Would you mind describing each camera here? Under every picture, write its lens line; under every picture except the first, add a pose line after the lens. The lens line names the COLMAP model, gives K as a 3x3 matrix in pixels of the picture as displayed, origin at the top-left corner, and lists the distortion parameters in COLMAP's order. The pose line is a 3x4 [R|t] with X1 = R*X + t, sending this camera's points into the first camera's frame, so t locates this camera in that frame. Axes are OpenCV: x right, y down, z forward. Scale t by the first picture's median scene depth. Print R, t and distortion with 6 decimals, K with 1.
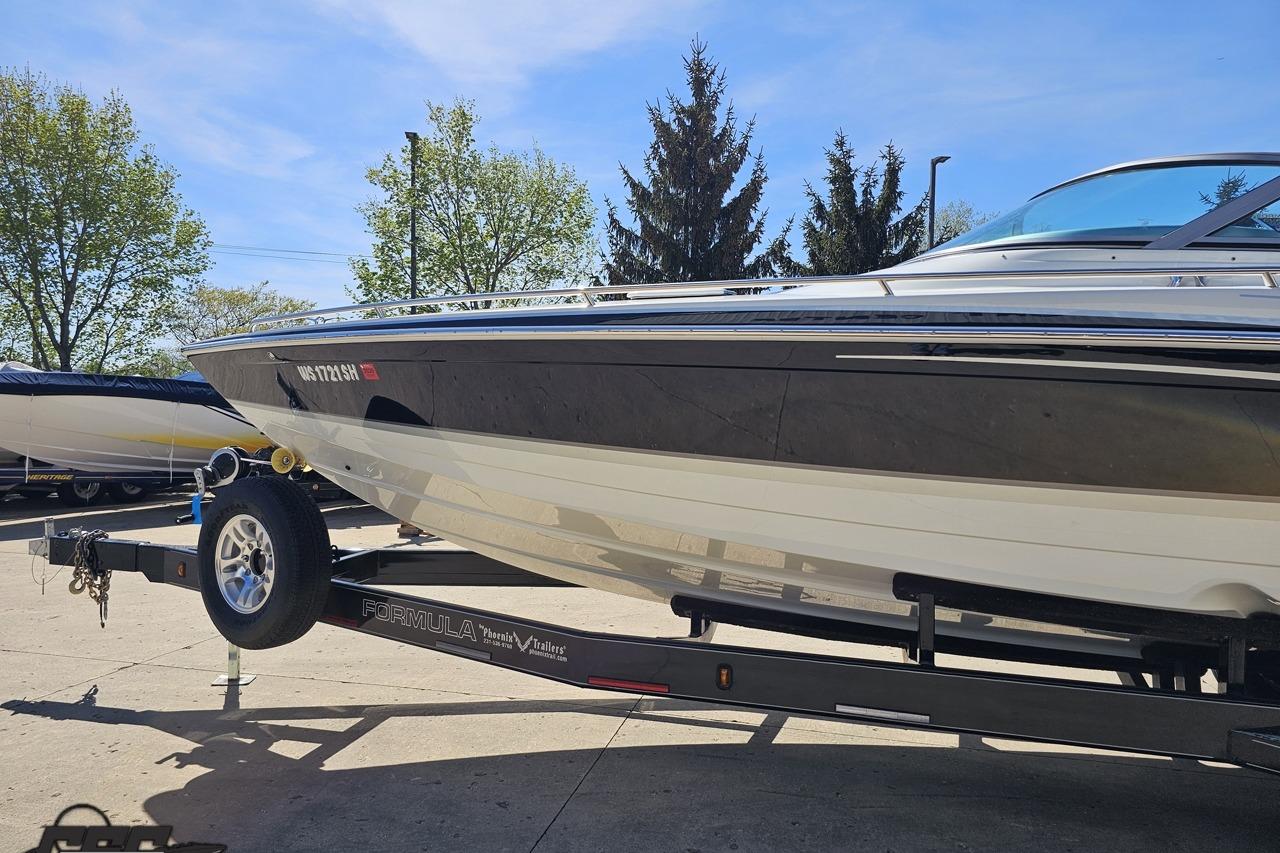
lens RADIAL K [[854.7, 0, 622.9], [0, 854.7, 422.4], [0, 0, 1]] dist [0.063506, -0.048474]
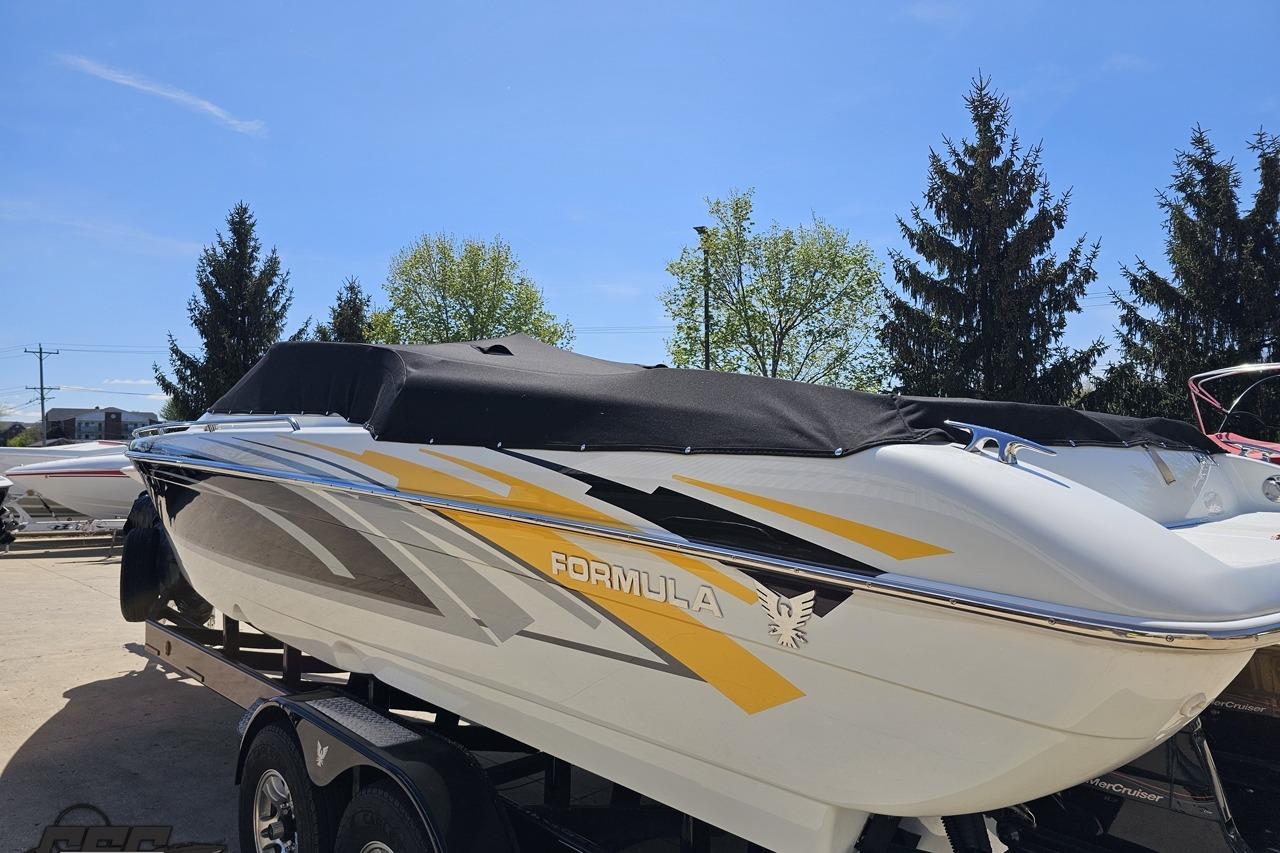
lens RADIAL K [[861.2, 0, 630.6], [0, 861.2, 423.7], [0, 0, 1]] dist [0.052182, -0.065288]
pose [[0.845605, -0.048072, -0.531640, 0.272362], [0.017893, 0.997930, -0.061774, -0.006102], [0.533509, 0.042724, 0.844715, -0.002951]]
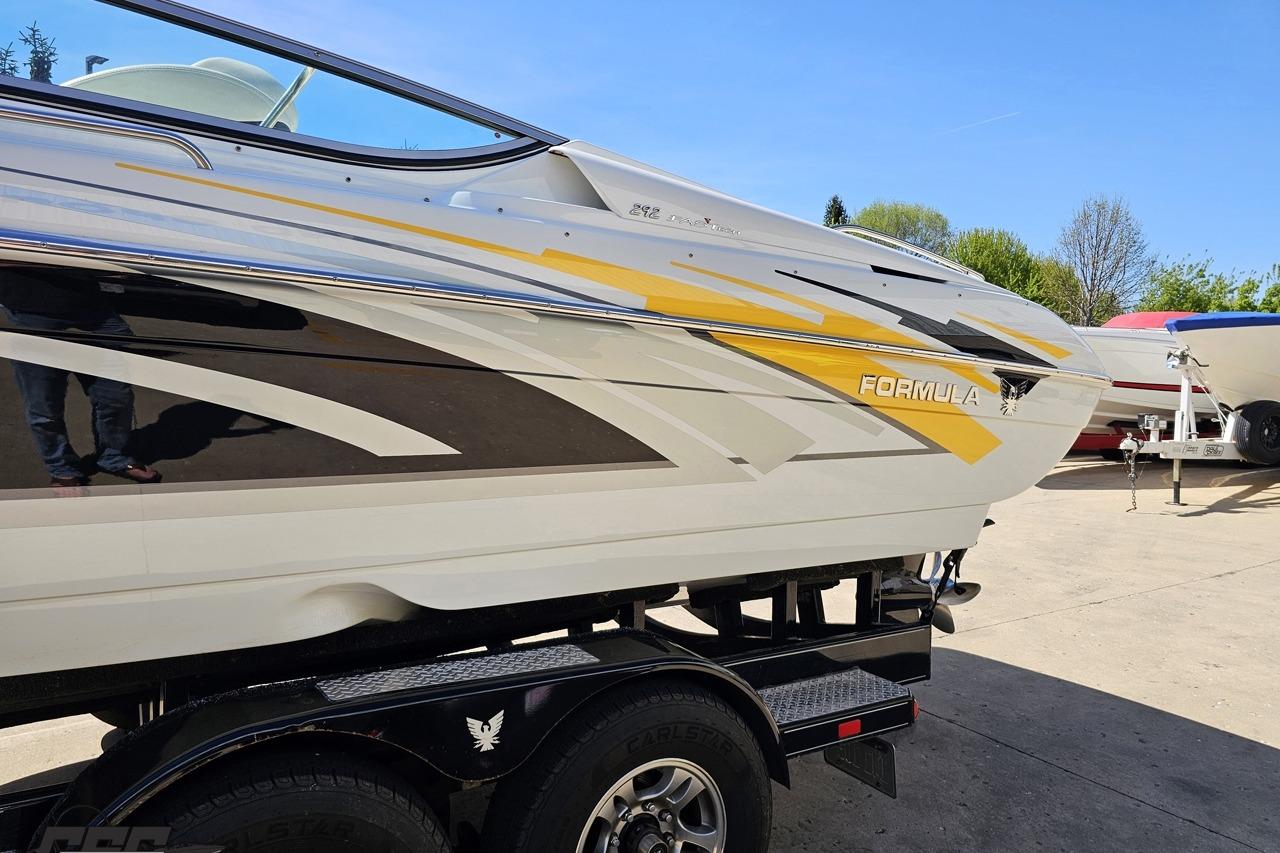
lens RADIAL K [[854.7, 0, 622.9], [0, 854.7, 422.4], [0, 0, 1]] dist [0.063506, -0.048474]
pose [[0.695012, -0.050828, 0.717199, 0.097795], [0.007826, 0.997974, 0.063143, 0.001696], [-0.718955, -0.038272, 0.694002, 0.022161]]
